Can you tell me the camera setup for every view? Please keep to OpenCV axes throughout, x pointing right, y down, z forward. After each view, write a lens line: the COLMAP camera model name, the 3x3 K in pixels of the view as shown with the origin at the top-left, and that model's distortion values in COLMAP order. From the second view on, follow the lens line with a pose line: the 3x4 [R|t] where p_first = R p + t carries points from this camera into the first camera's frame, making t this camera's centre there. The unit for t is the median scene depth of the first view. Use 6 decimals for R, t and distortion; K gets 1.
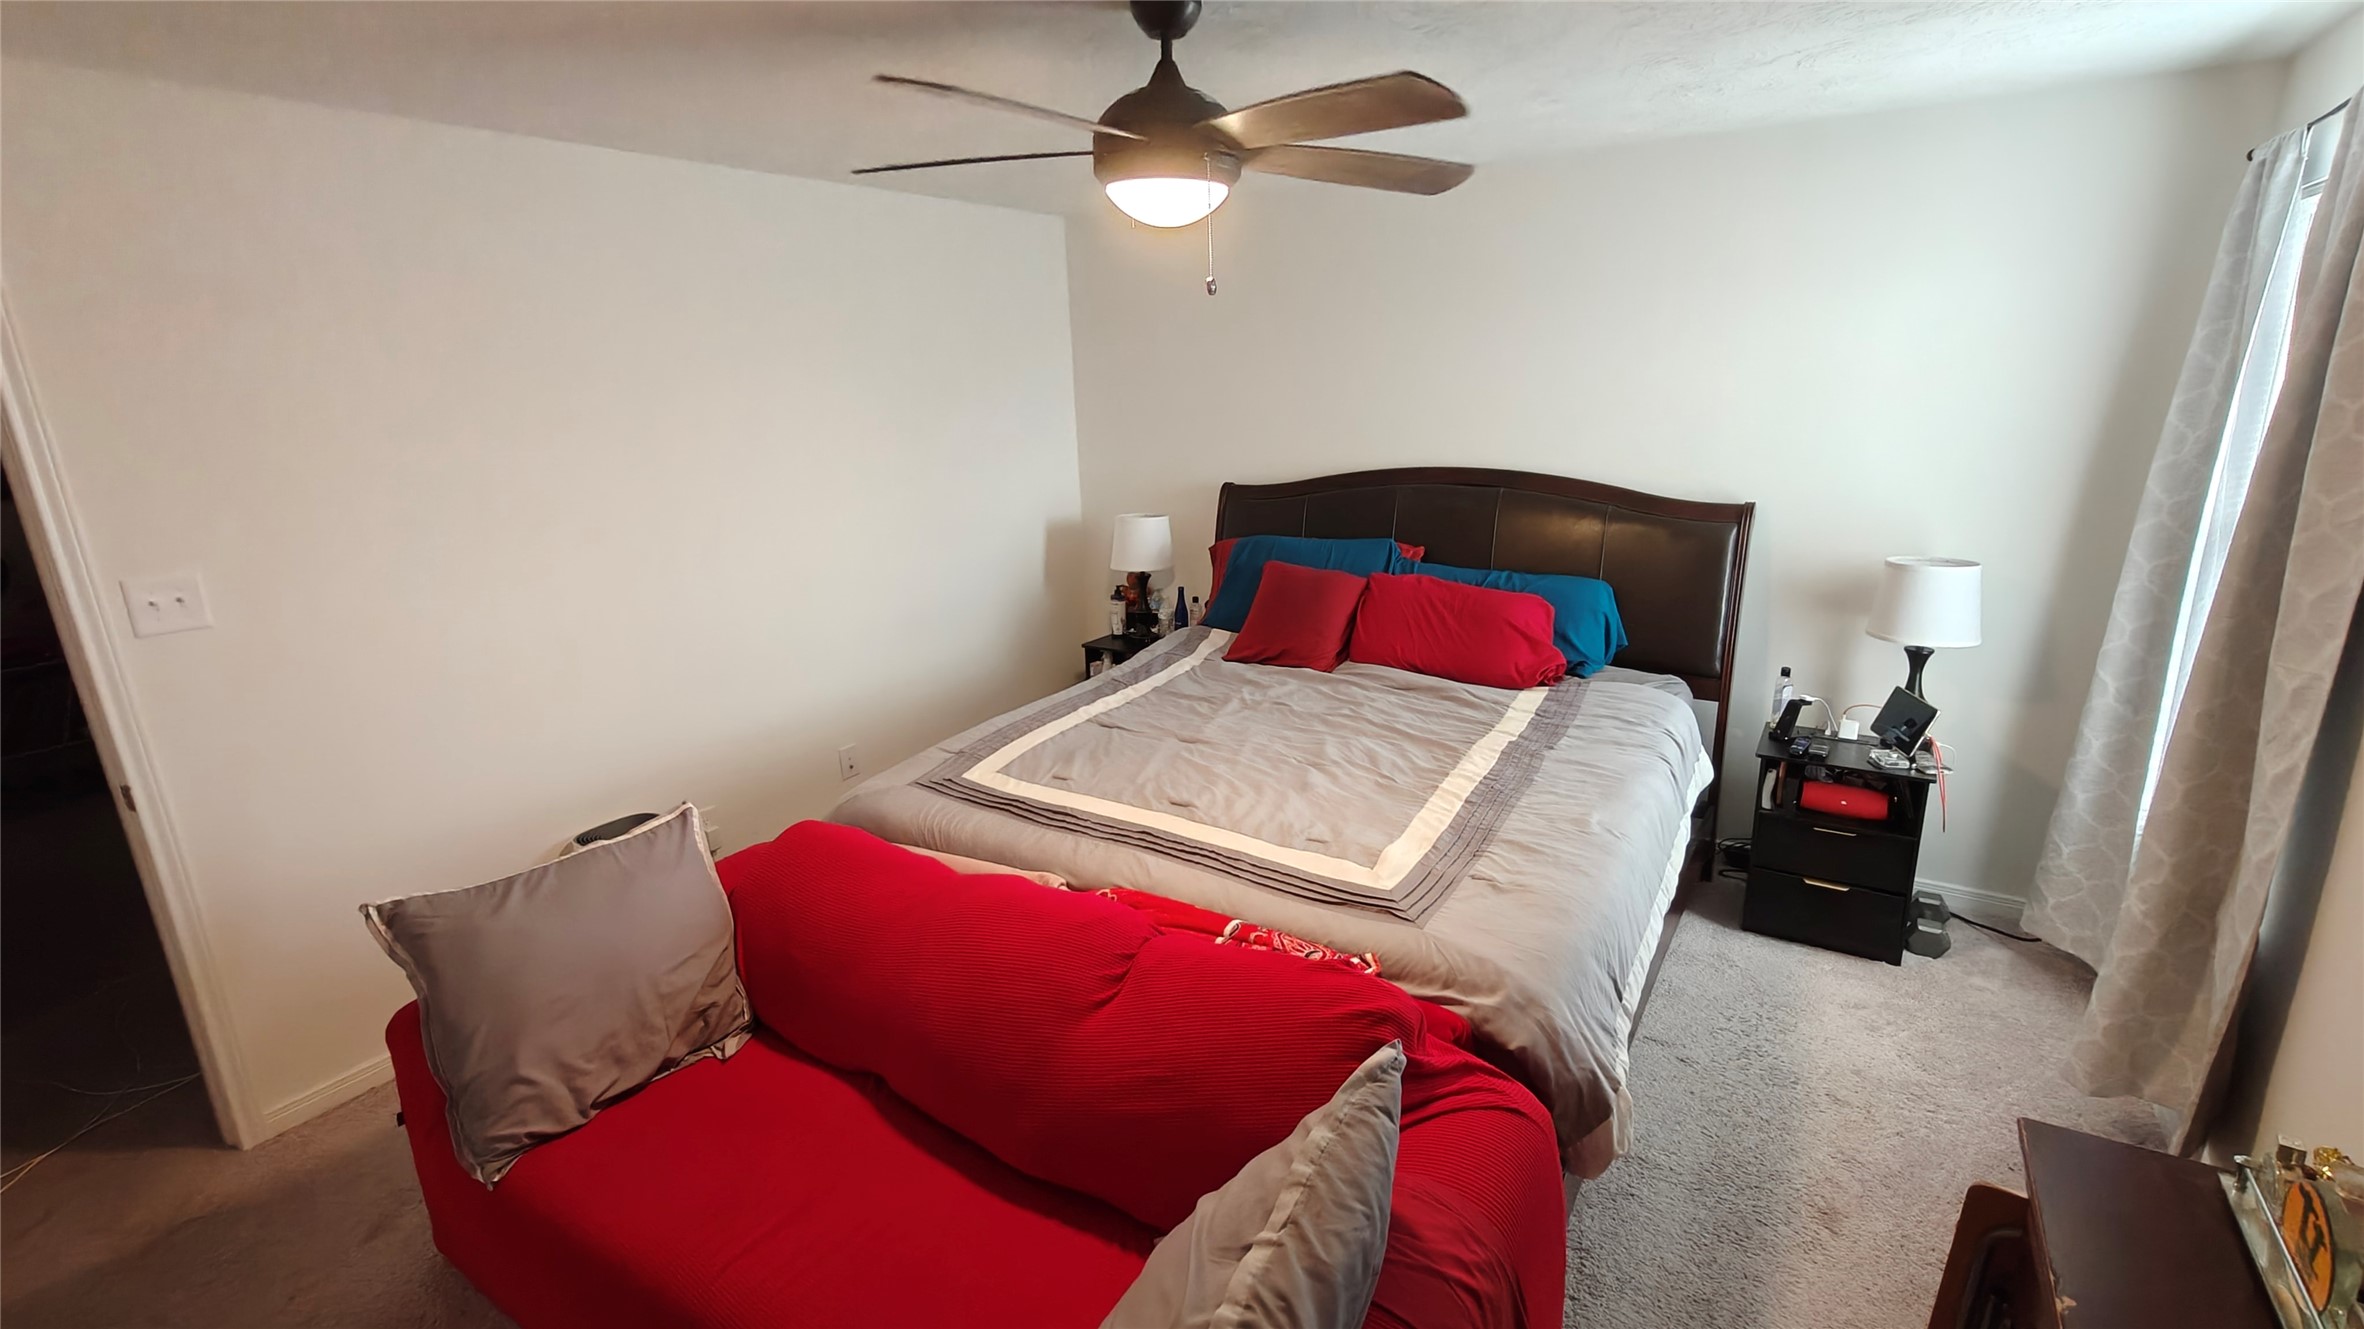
lens RADIAL K [[1041.8, 0, 1184.3], [0, 1041.8, 654.2], [0, 0, 1]] dist [-0.000004, 0.000110]
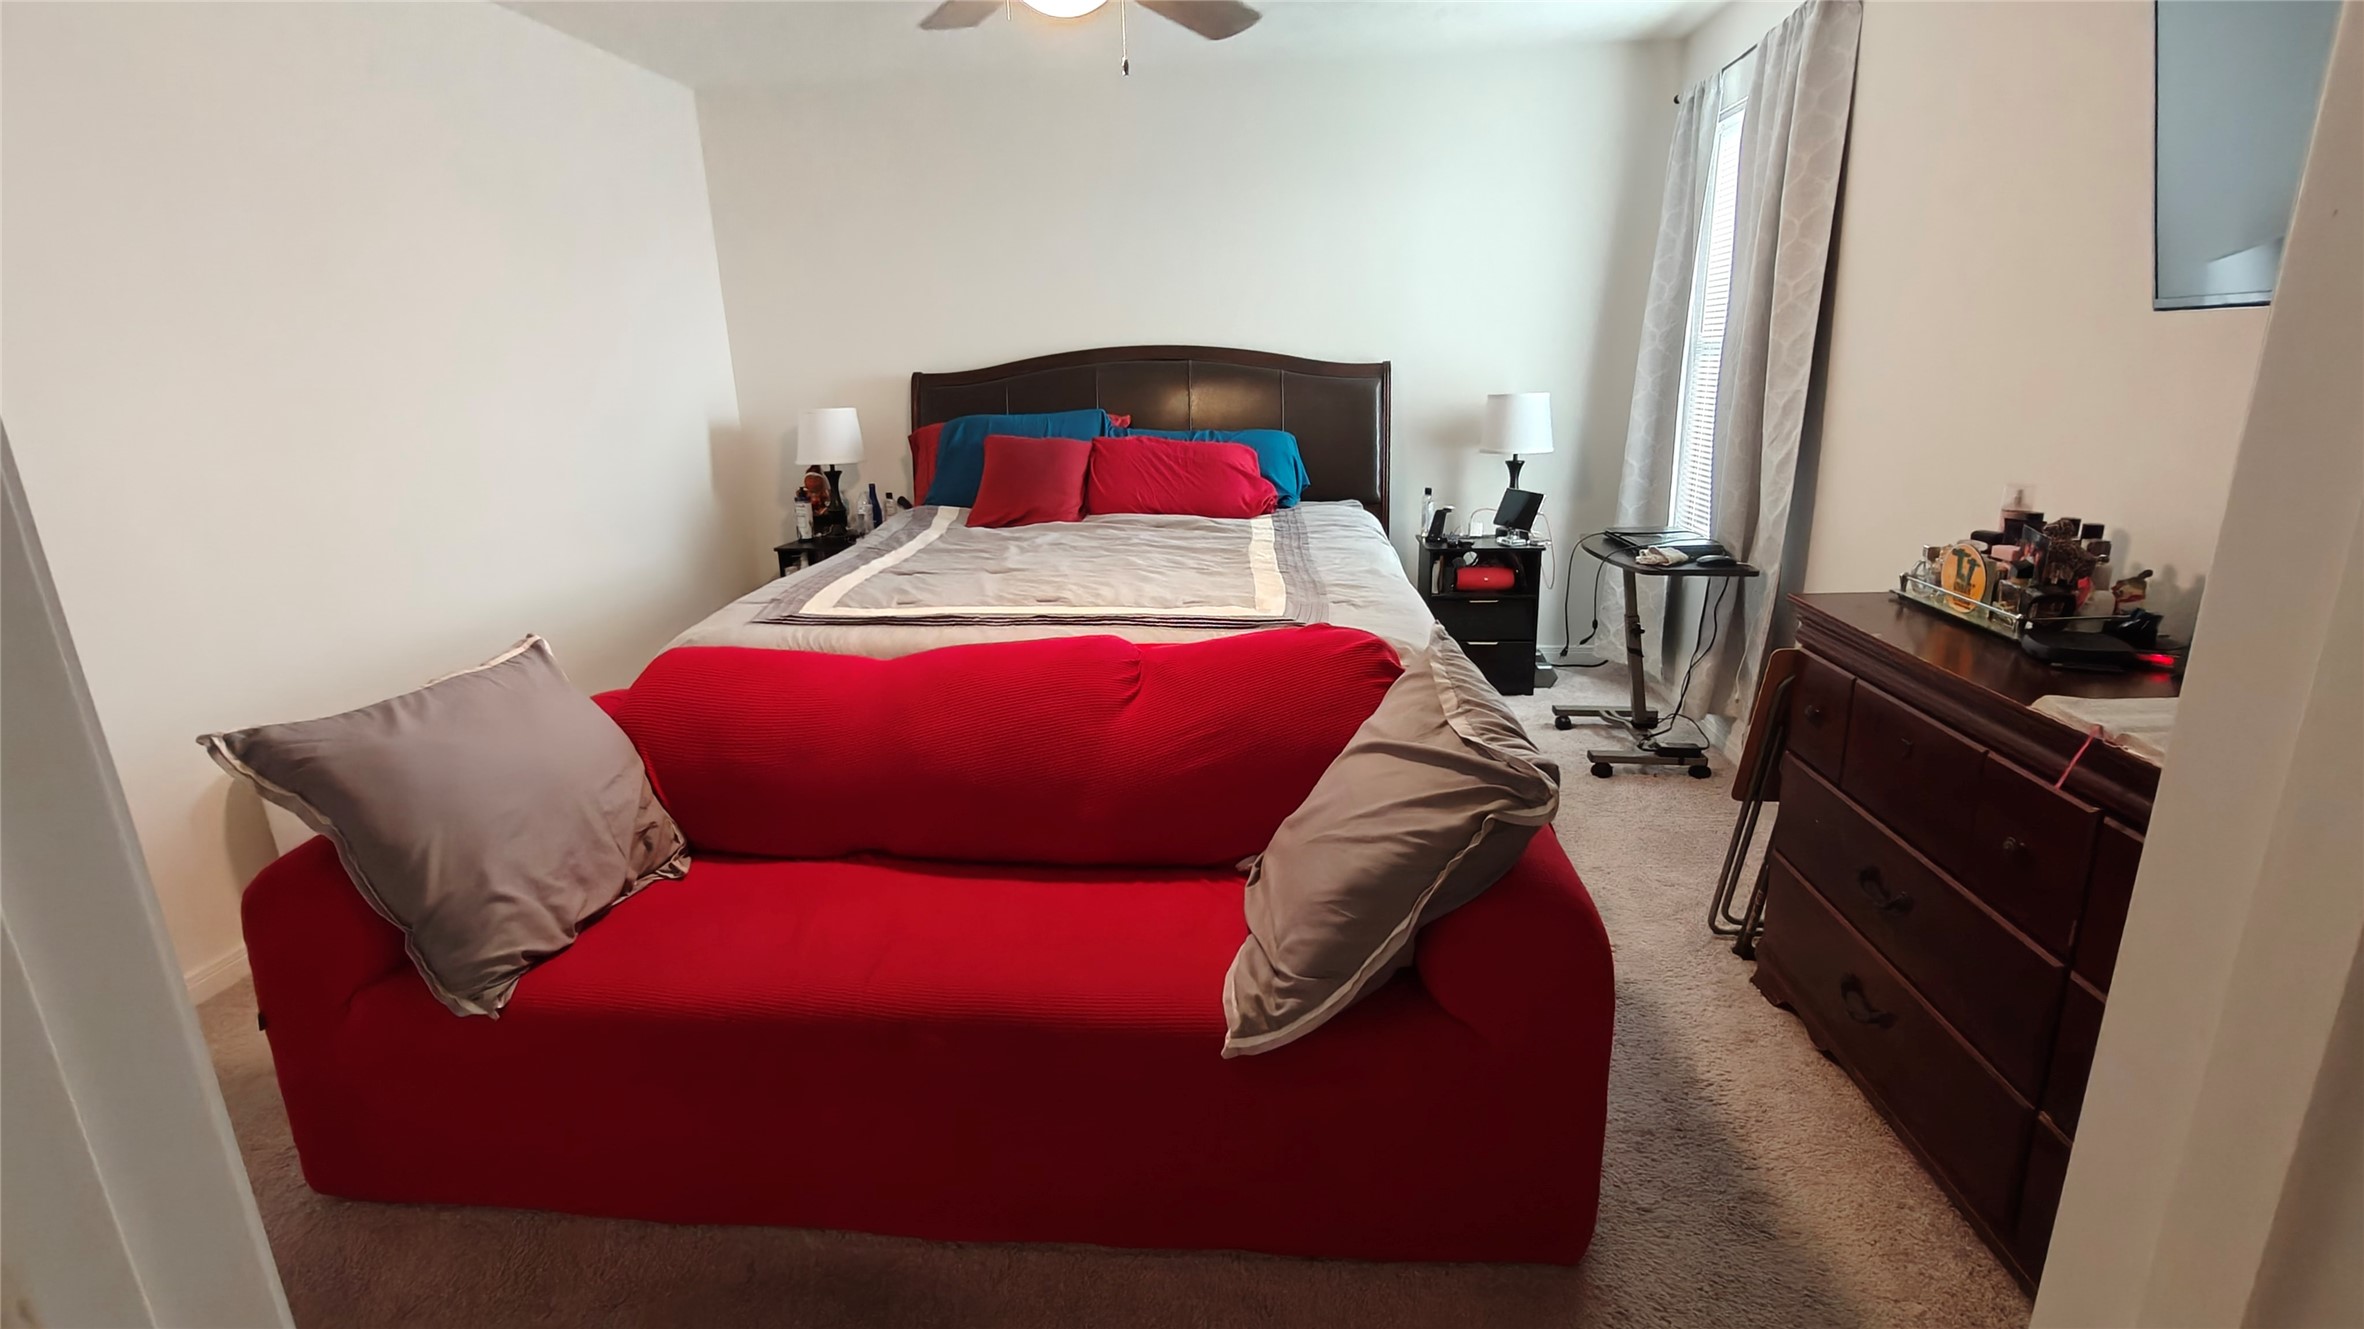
lens RADIAL K [[1054.3, 0, 1179.9], [0, 1054.3, 650.6], [0, 0, 1]] dist [-0.002136, -0.000068]
pose [[0.889205, -0.115838, 0.442601, -0.371860], [0.117971, 0.992755, 0.022814, 0.189417], [-0.442037, 0.031928, 0.896428, -0.017645]]
